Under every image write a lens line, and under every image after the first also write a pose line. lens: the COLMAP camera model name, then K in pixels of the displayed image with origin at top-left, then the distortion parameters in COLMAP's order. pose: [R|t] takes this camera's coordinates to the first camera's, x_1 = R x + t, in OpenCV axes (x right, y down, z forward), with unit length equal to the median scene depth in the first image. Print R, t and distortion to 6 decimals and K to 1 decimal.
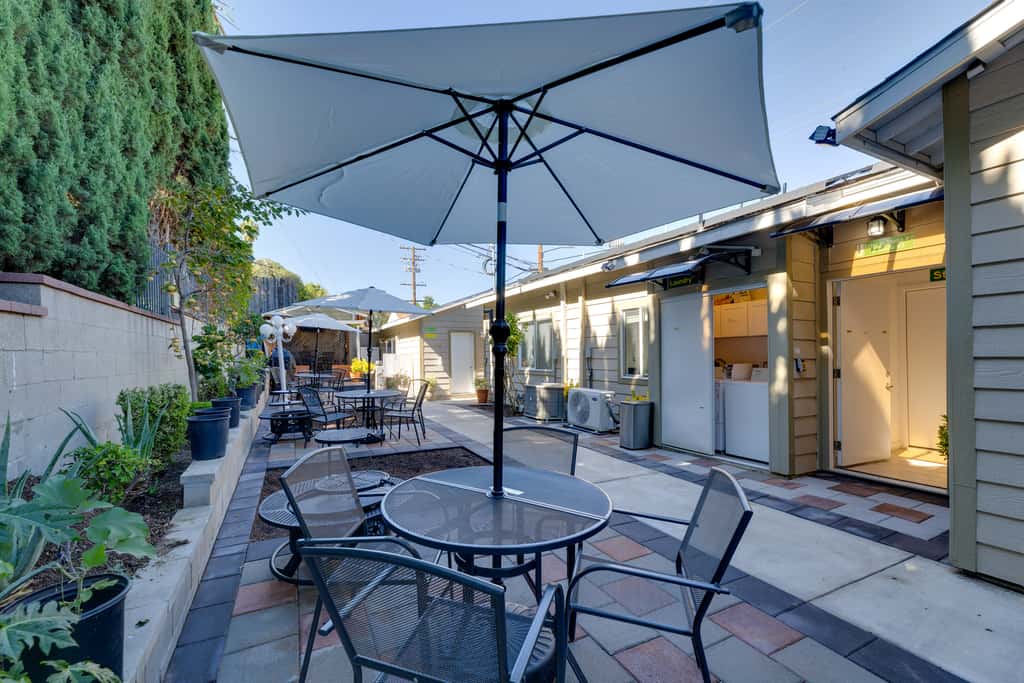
lens RADIAL K [[411.6, 0, 514.8], [0, 411.6, 347.5], [0, 0, 1]] dist [0.000816, -0.000086]
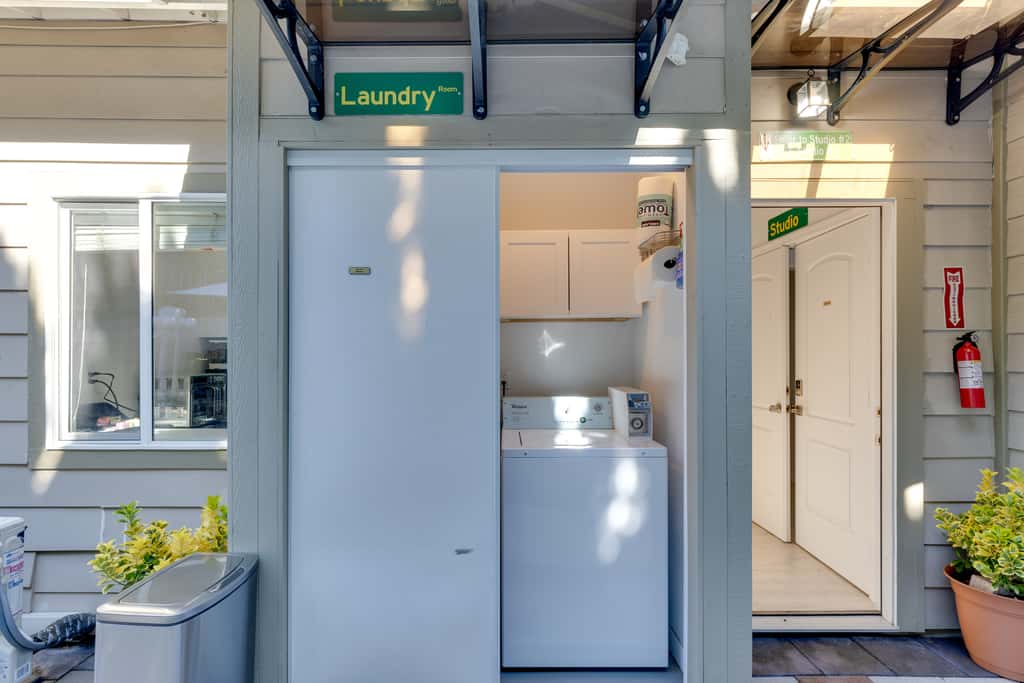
lens RADIAL K [[472.6, 0, 508.3], [0, 472.6, 350.6], [0, 0, 1]] dist [0.001148, 0.000130]
pose [[0.468052, 0.005693, 0.883683, 0.220909], [-0.017793, 0.999837, 0.002983, 0.007077], [-0.883522, -0.017119, 0.468077, 1.045169]]
